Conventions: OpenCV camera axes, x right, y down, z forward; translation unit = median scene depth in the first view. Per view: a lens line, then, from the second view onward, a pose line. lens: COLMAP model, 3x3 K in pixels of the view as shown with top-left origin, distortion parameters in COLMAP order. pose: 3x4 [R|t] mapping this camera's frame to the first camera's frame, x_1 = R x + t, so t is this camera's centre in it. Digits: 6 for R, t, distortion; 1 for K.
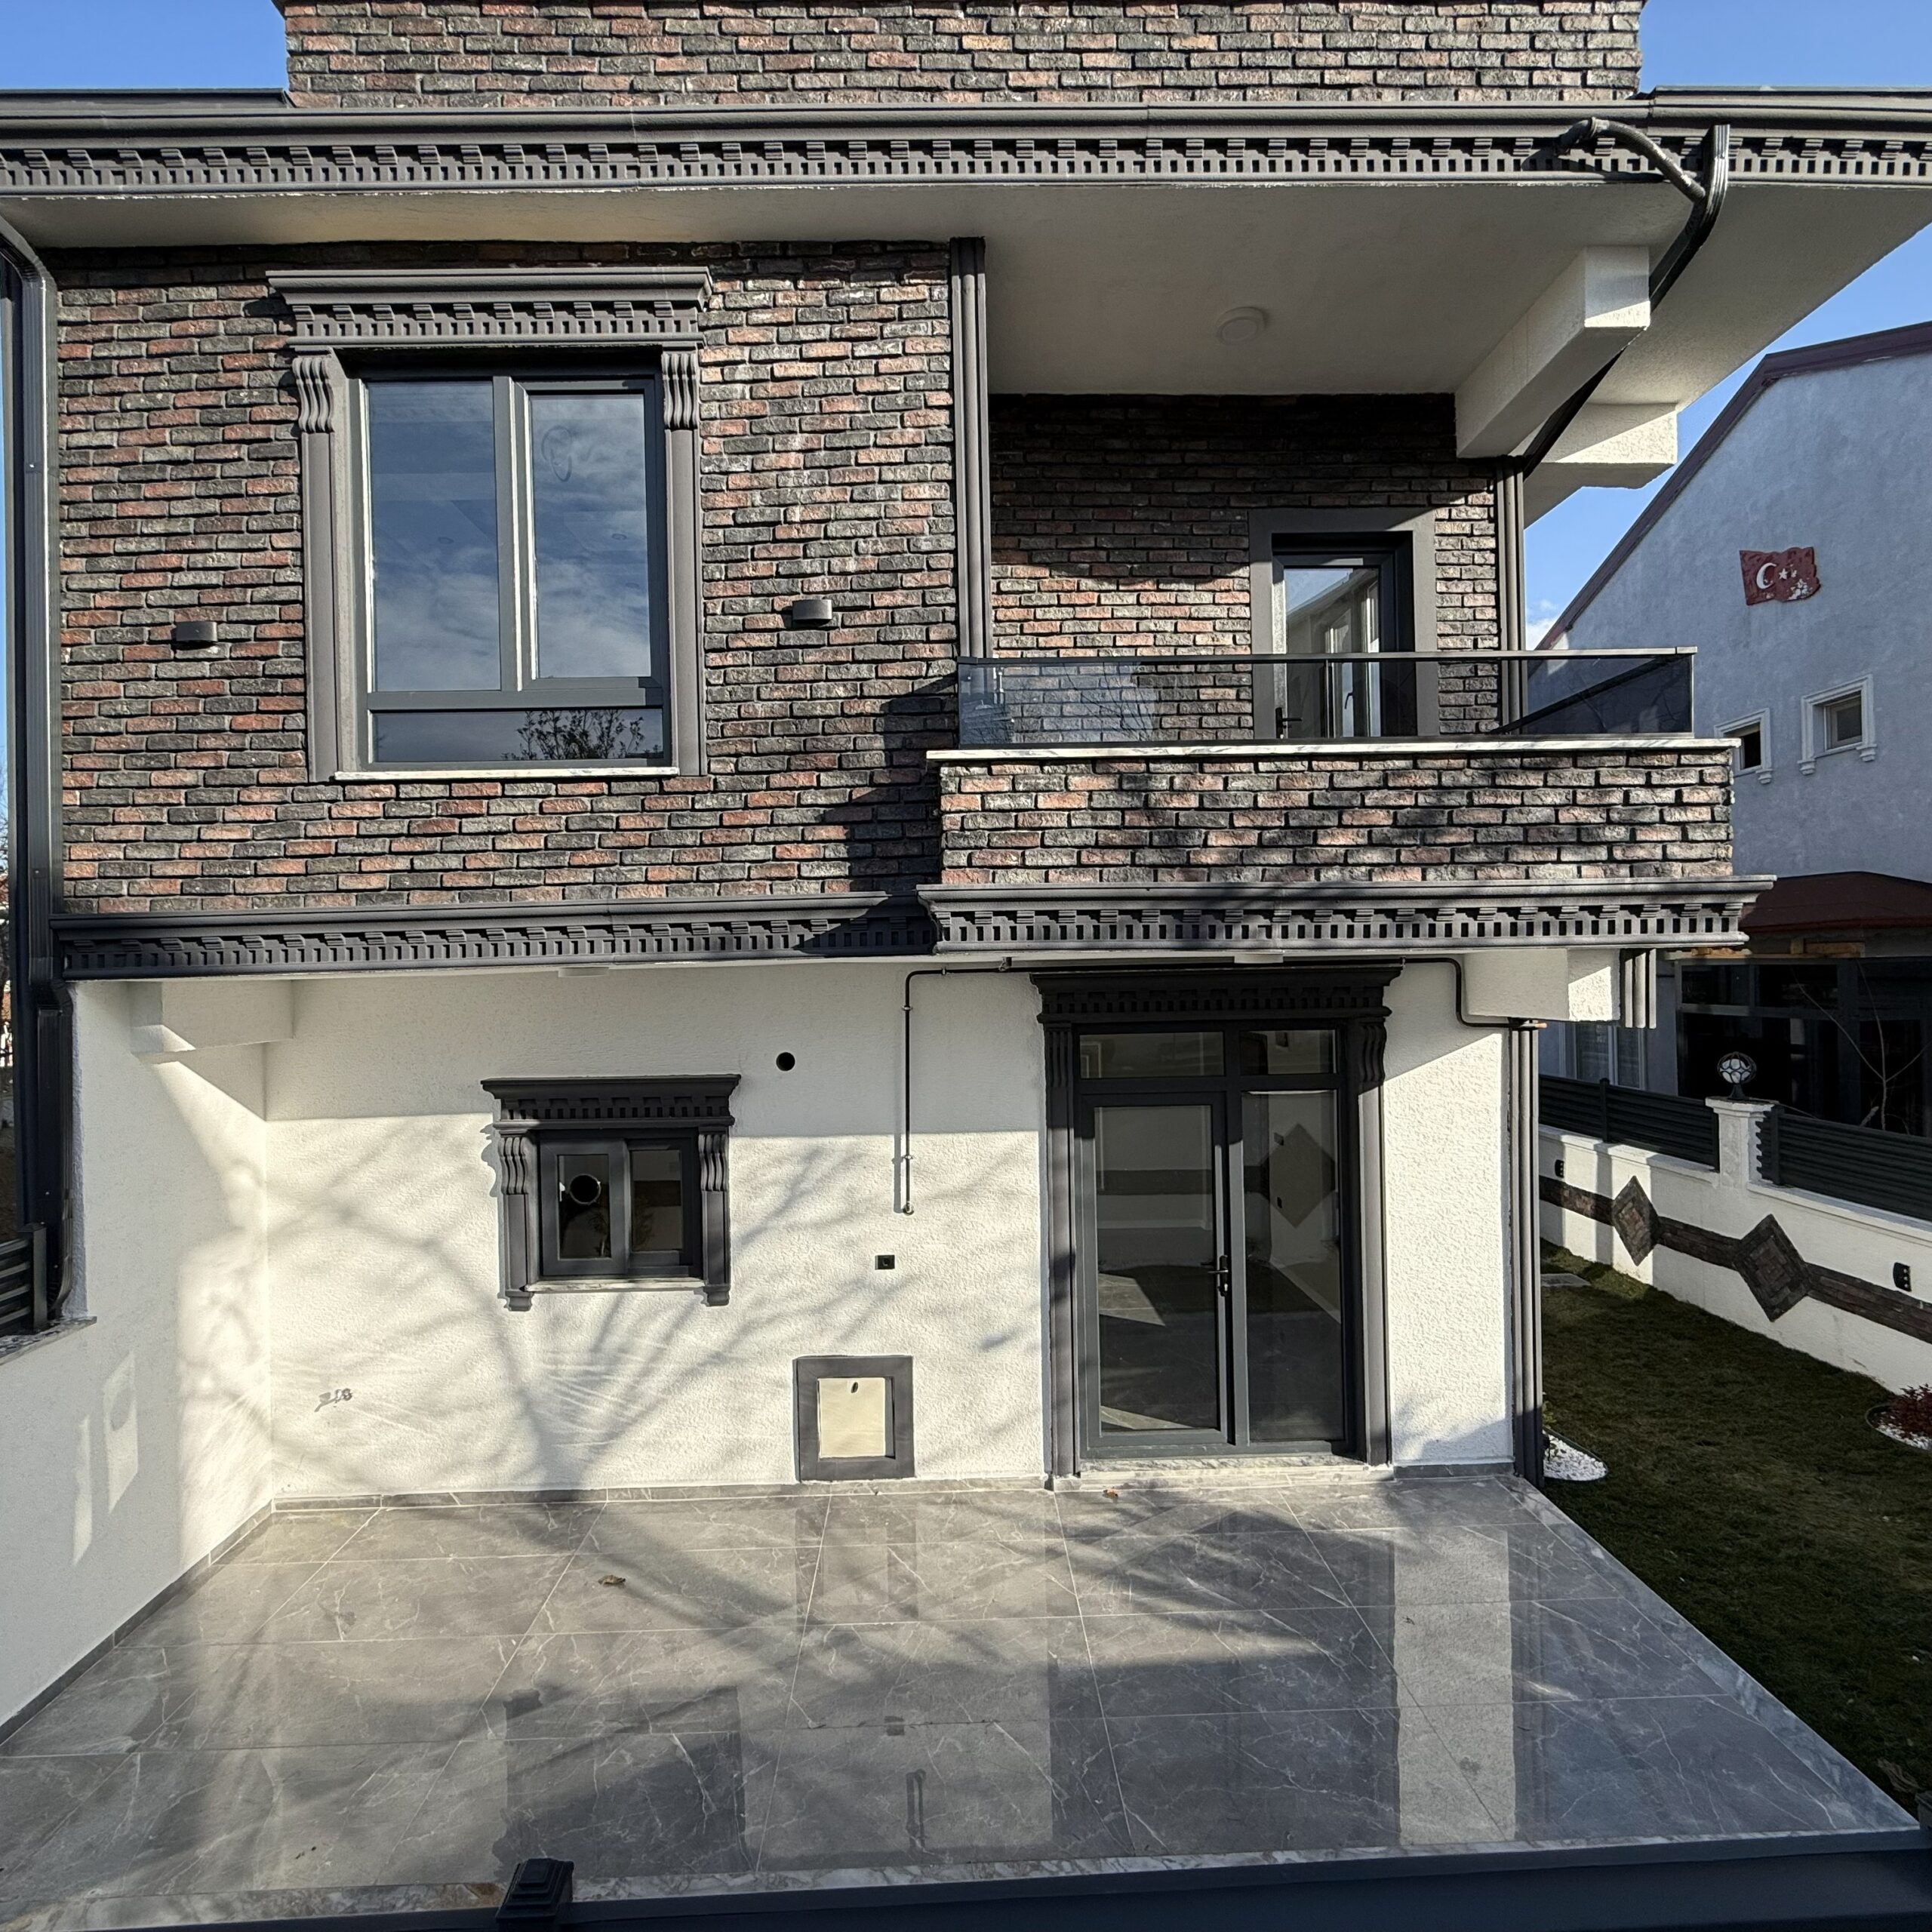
lens RADIAL K [[1024.6, 0, 956.7], [0, 1024.6, 962.2], [0, 0, 1]] dist [0.001283, -0.000277]
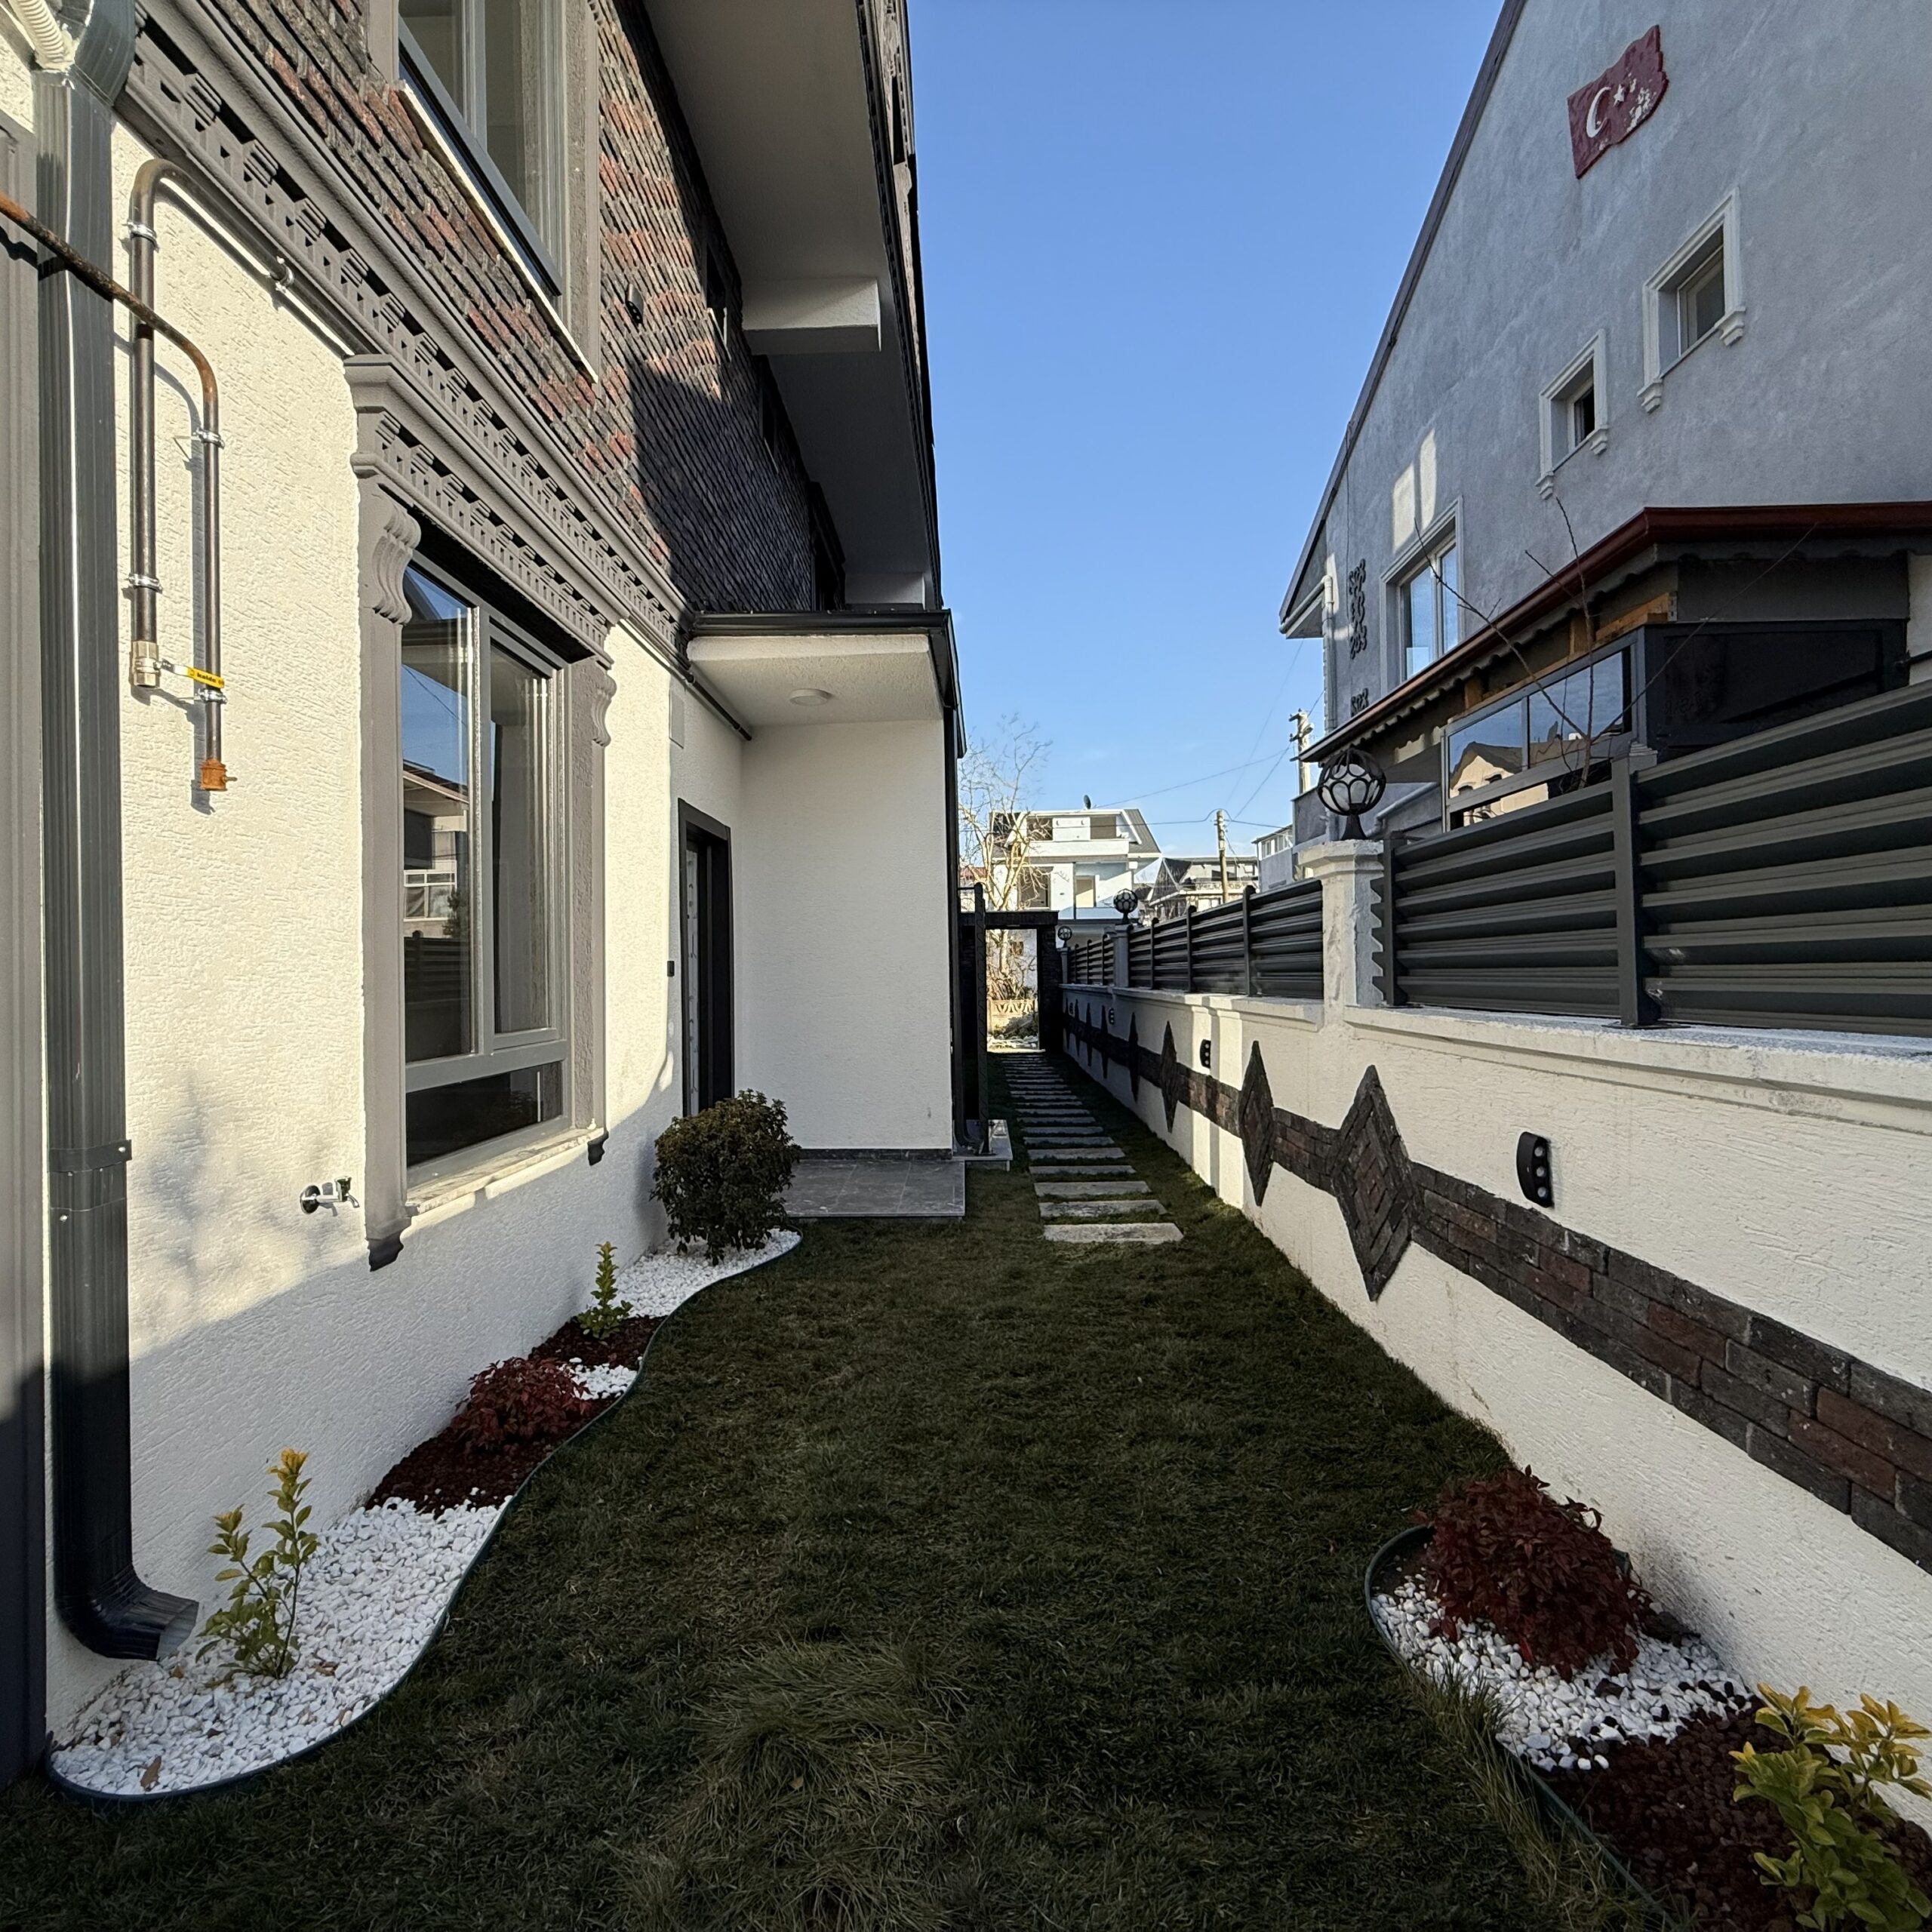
lens RADIAL K [[1024.6, 0, 953.4], [0, 1024.6, 962.7], [0, 0, 1]] dist [0.001283, -0.000277]
pose [[0.998978, 0.004144, -0.045005, 1.103956], [-0.004280, 0.999987, -0.002916, 0.354941], [0.044992, 0.003106, 0.998983, 0.938760]]
